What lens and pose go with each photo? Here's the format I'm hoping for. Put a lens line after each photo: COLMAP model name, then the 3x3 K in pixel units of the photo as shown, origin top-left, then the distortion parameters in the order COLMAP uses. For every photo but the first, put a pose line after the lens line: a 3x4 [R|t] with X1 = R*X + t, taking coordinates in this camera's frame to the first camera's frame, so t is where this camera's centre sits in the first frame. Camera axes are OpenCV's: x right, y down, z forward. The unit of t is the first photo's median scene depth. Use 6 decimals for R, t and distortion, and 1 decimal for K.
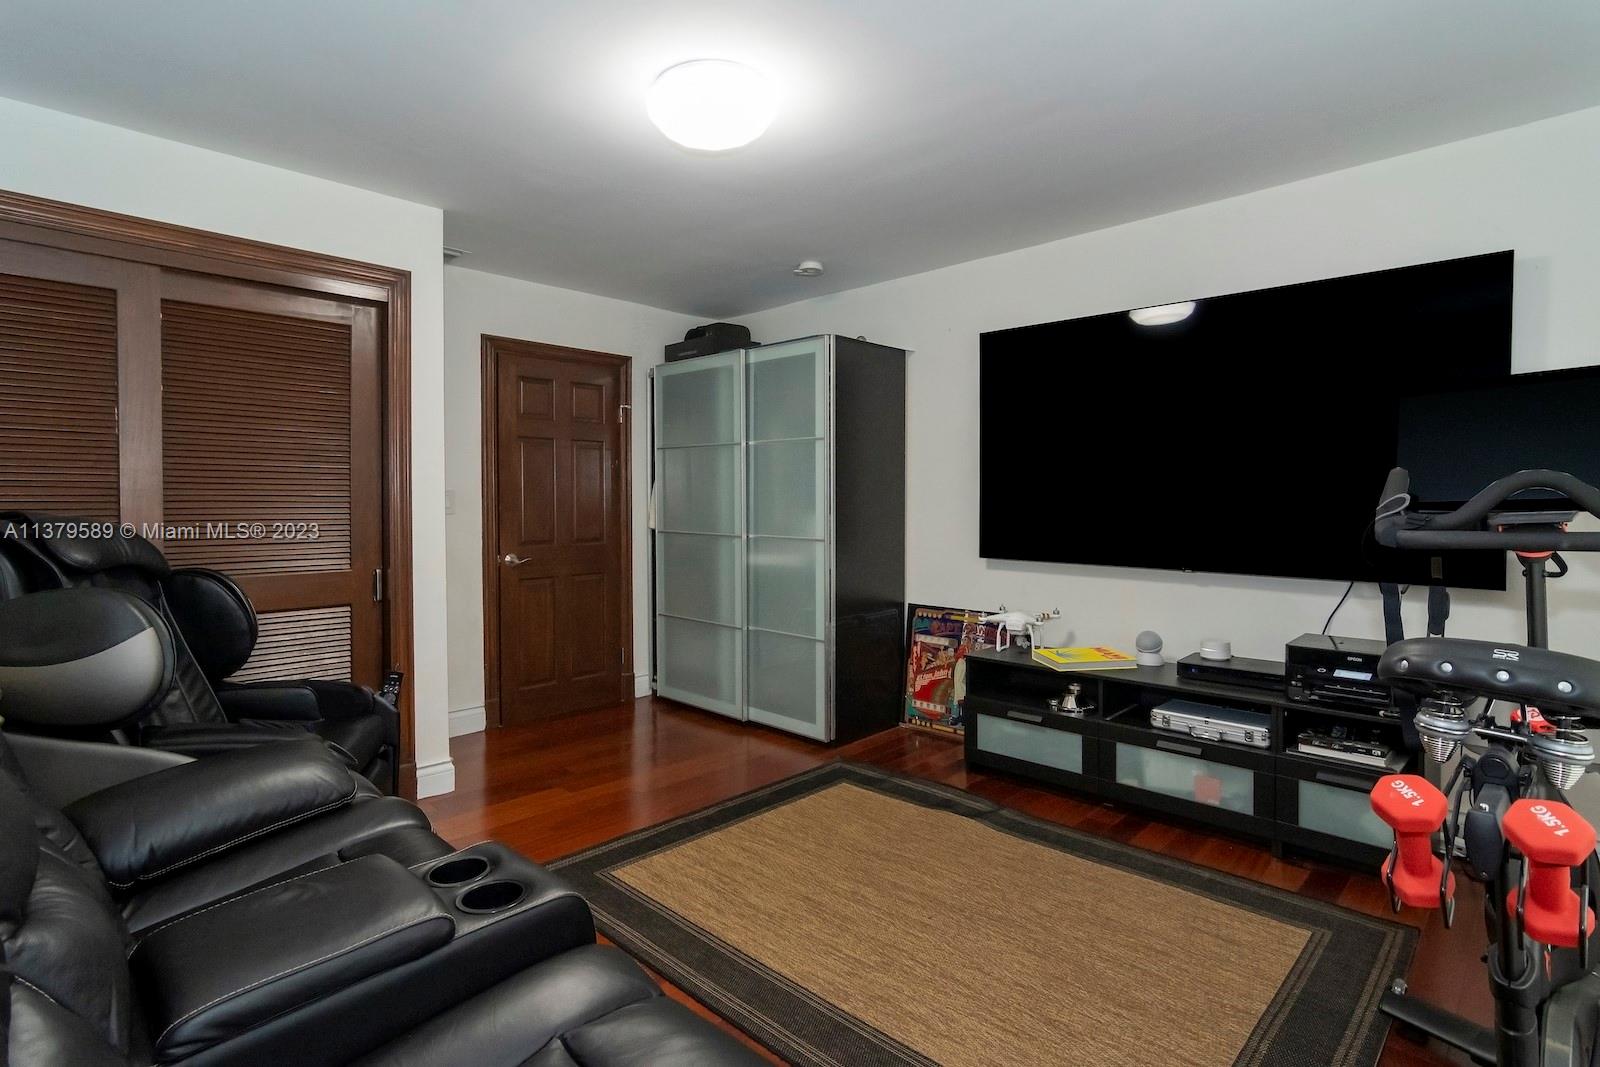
lens RADIAL K [[825.1, 0, 796.8], [0, 825.1, 517.0], [0, 0, 1]] dist [0.000366, 0.000153]
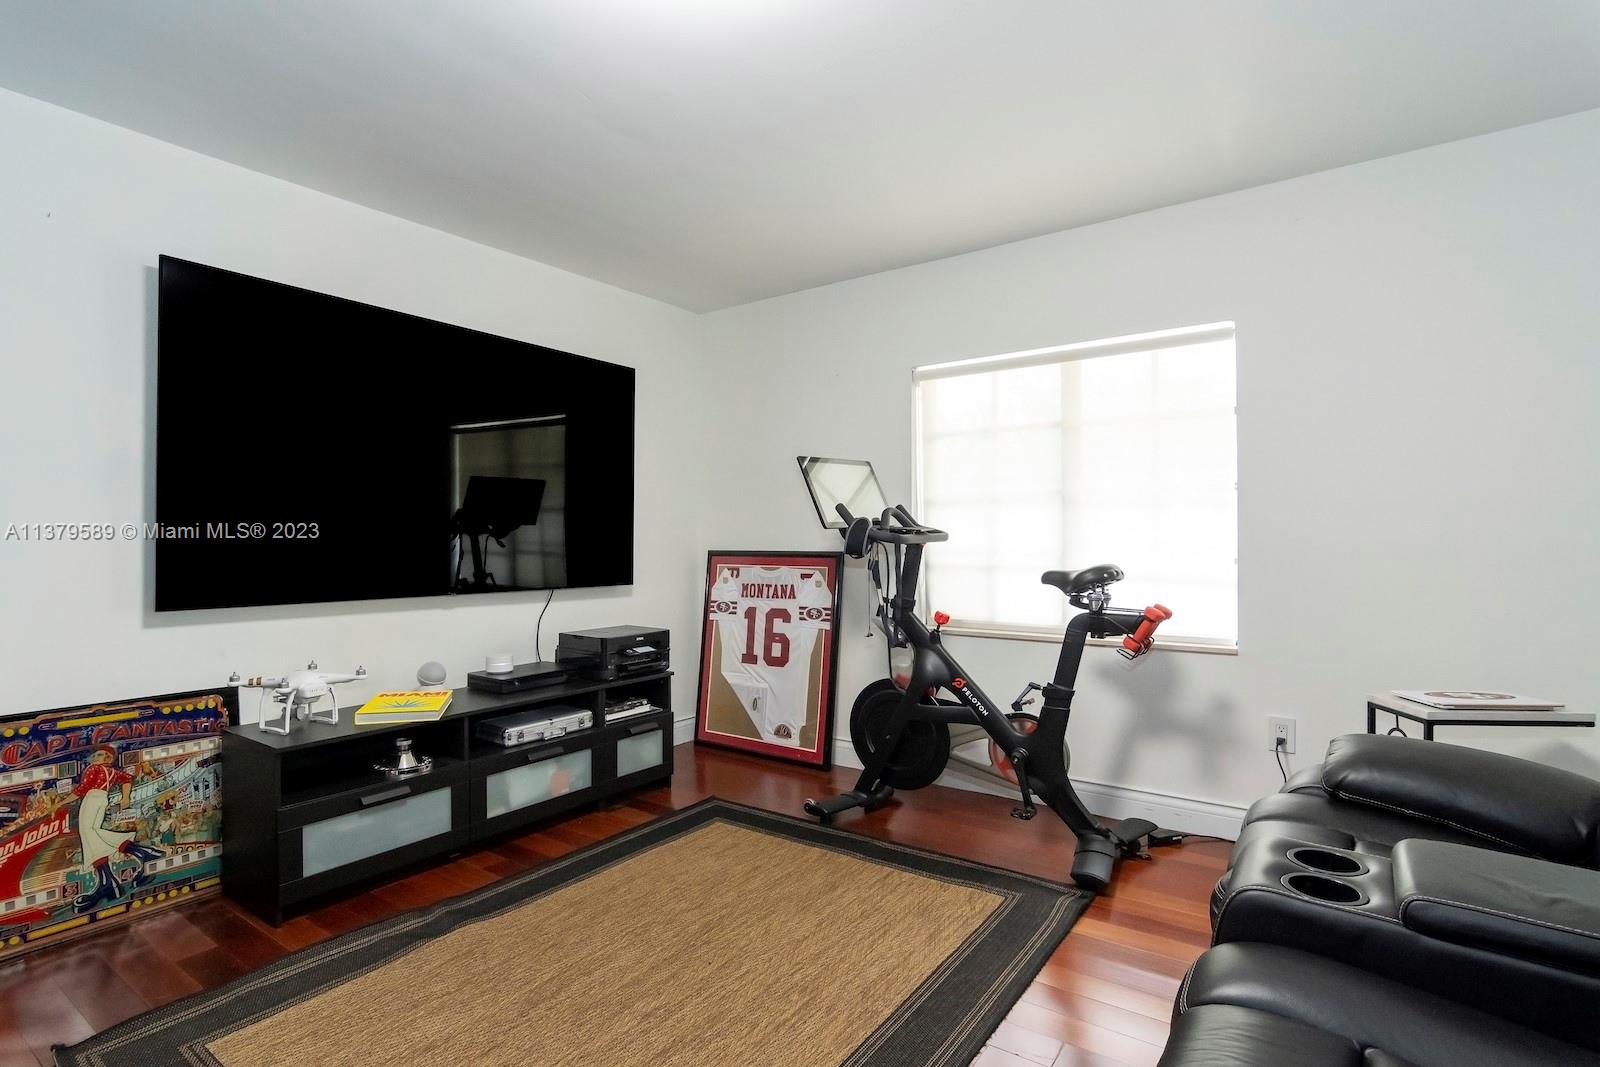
lens RADIAL K [[762.6, 0, 800.0], [0, 762.6, 539.0], [0, 0, 1]] dist [0.001136, 0.000573]
pose [[-0.130326, 0.003779, 0.991464, -0.550153], [0.025650, 0.999671, -0.000439, 0.010921], [-0.991139, 0.025374, -0.130380, 0.784233]]
